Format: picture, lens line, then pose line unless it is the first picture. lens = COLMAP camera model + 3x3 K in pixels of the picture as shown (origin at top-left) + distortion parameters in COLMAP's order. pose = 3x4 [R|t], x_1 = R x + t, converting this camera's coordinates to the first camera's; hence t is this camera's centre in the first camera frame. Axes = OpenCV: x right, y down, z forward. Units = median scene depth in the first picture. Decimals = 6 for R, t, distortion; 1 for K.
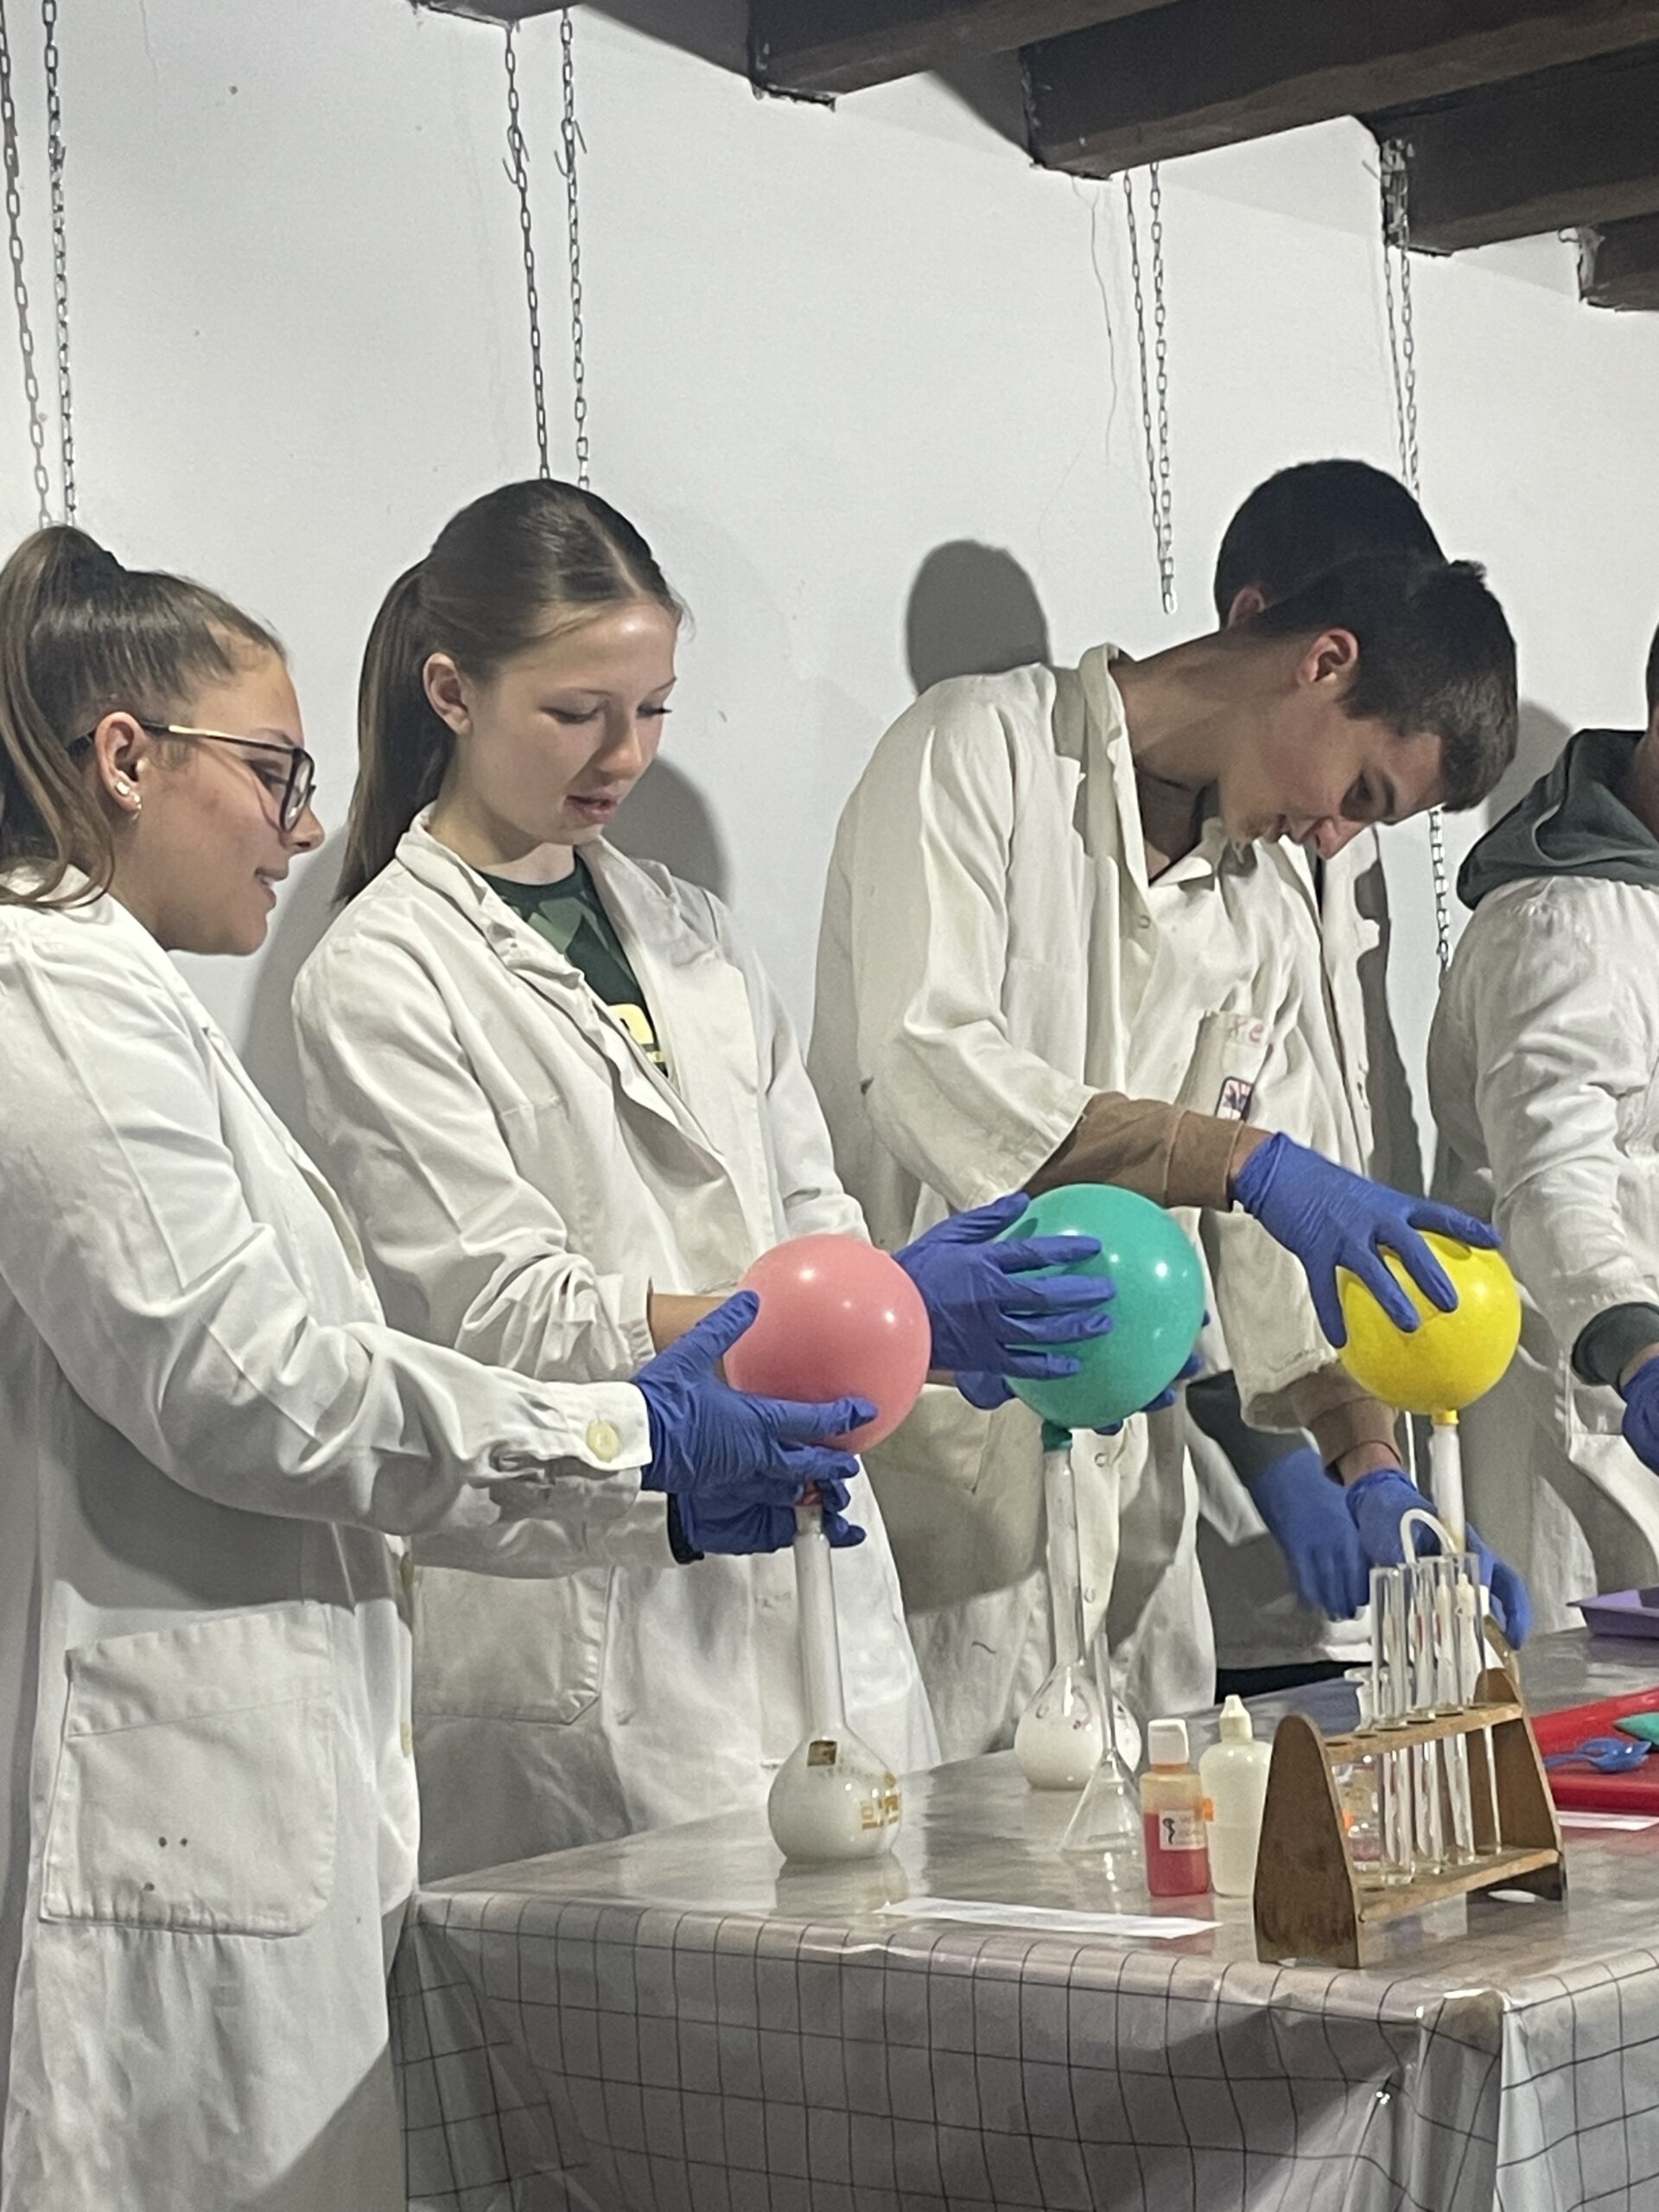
lens RADIAL K [[4004.4, 0, 829.5], [0, 4004.4, 1106.0], [0, 0, 1]] dist [0.056624, 0.218346]
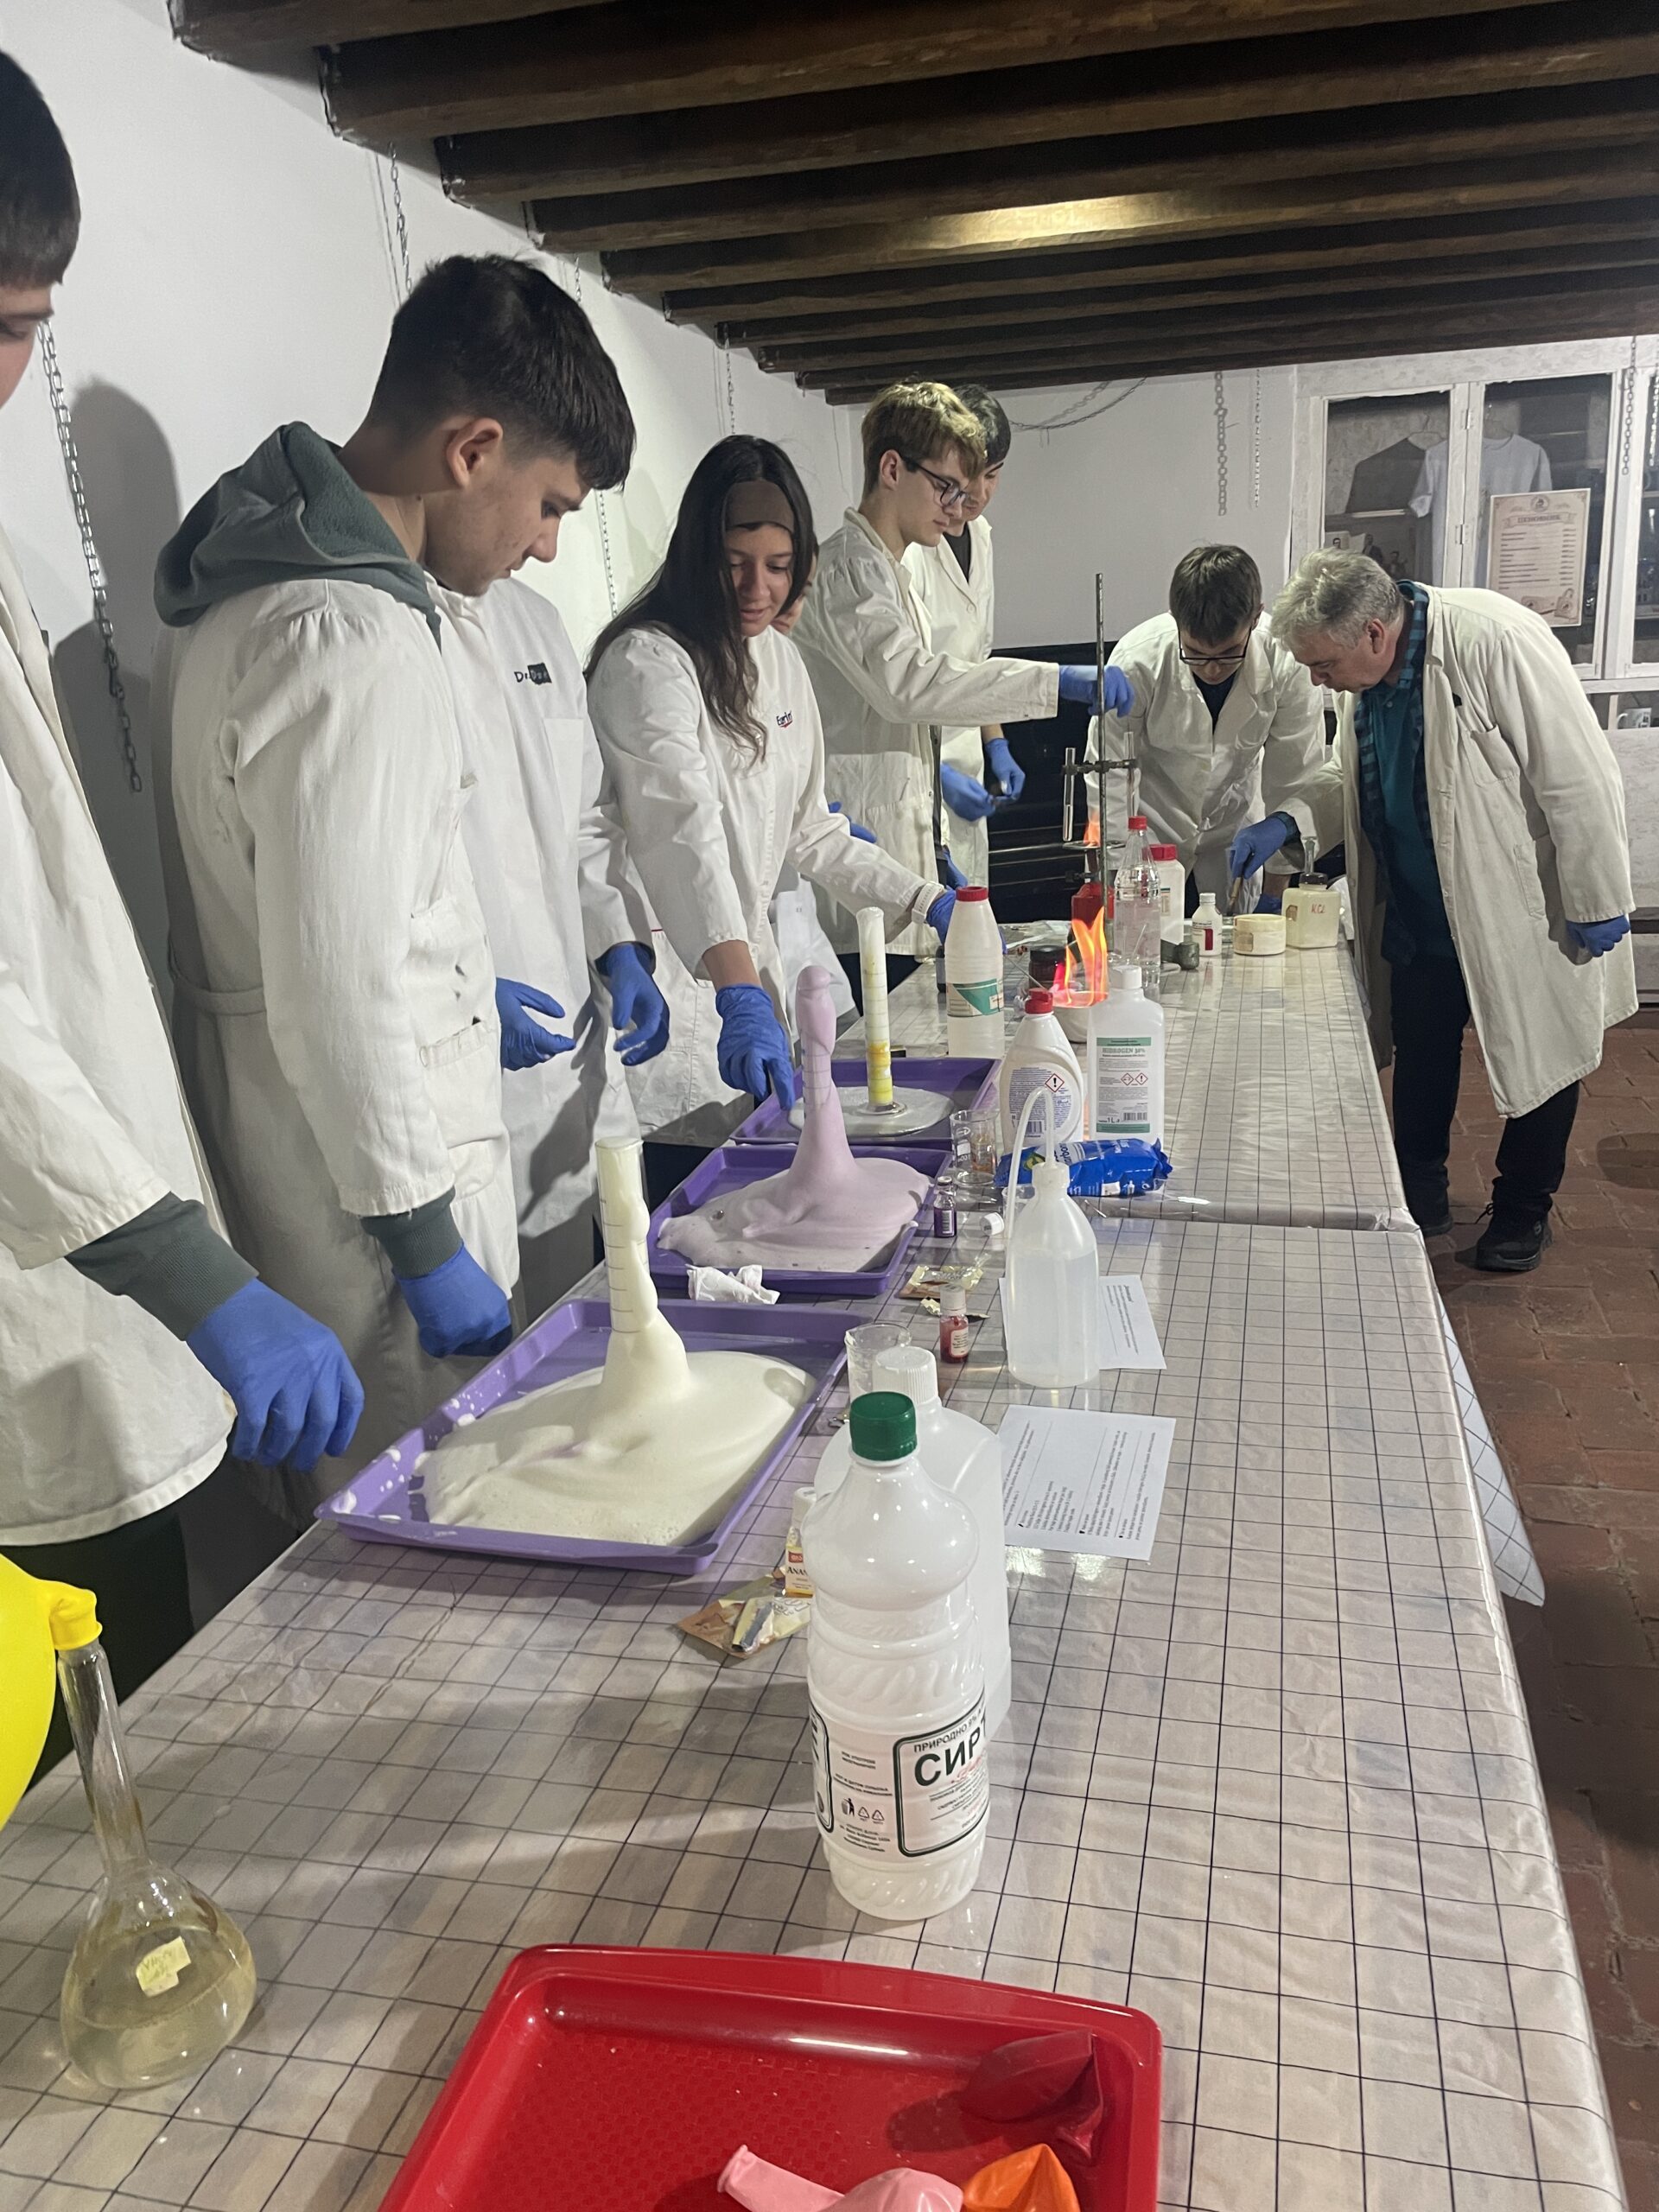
lens RADIAL K [[1668.7, 0, 848.0], [0, 1668.7, 1124.4], [0, 0, 1]] dist [0.080538, -0.097560]
pose [[0.868399, -0.142258, 0.475021, 0.114428], [0.013294, 0.964299, 0.264483, -0.045535], [-0.495687, -0.223362, 0.839288, 0.615325]]
